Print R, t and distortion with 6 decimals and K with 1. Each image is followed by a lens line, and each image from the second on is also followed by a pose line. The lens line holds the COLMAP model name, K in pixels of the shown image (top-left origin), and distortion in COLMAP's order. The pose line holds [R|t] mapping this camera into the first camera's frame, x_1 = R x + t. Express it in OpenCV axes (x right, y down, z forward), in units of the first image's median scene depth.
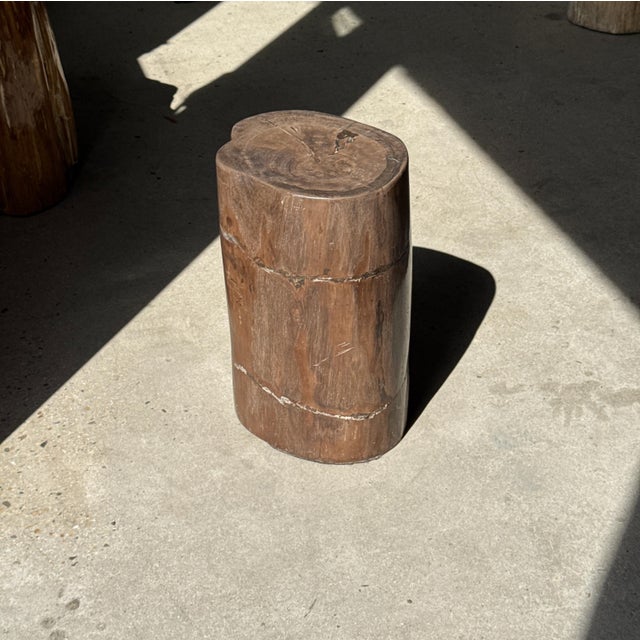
lens RADIAL K [[1185.9, 0, 318.7], [0, 1185.9, 344.3], [0, 0, 1]] dist [0.180155, -0.261035]
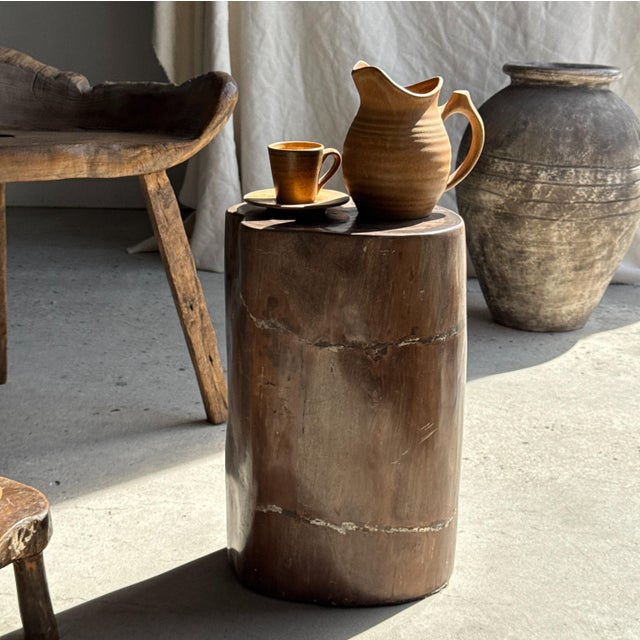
lens RADIAL K [[1185.9, 0, 318.7], [0, 1185.9, 344.3], [0, 0, 1]] dist [0.180155, -0.261035]
pose [[0.869356, -0.111005, 0.481558, -0.436392], [0.261512, 0.930164, -0.257694, 0.140236], [-0.419323, 0.349961, 0.837673, 0.305847]]
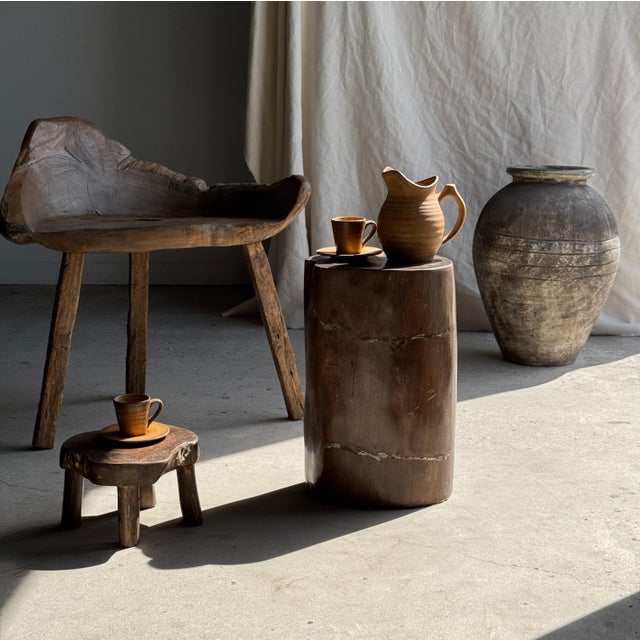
lens RADIAL K [[1185.9, 0, 318.7], [0, 1185.9, 344.3], [0, 0, 1]] dist [0.180155, -0.261035]
pose [[0.894294, -0.075325, 0.441094, -0.667200], [0.247754, 0.904205, -0.347896, 0.380132], [-0.372634, 0.420404, 0.827287, -0.078112]]
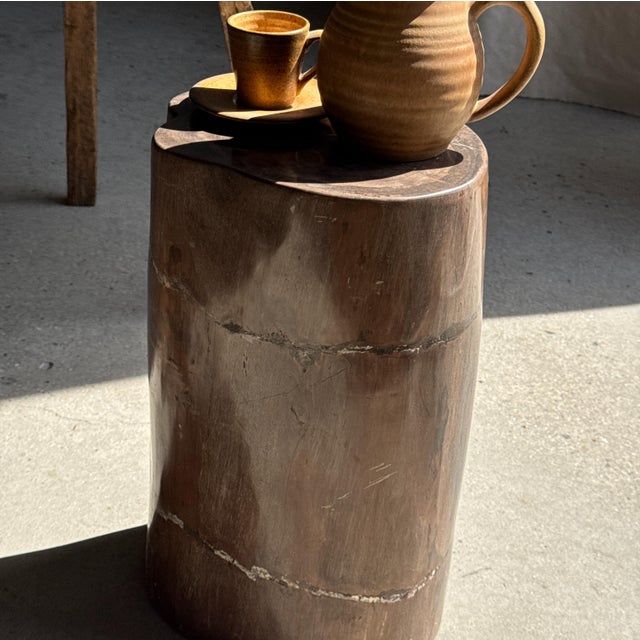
lens RADIAL K [[1195.9, 0, 319.7], [0, 1195.9, 246.5], [0, 0, 1]] dist [0.145444, -0.060970]
pose [[0.979626, -0.005485, 0.200754, -0.120084], [0.041256, 0.983804, -0.174435, -0.004497], [-0.196545, 0.179163, 0.963987, 0.428261]]
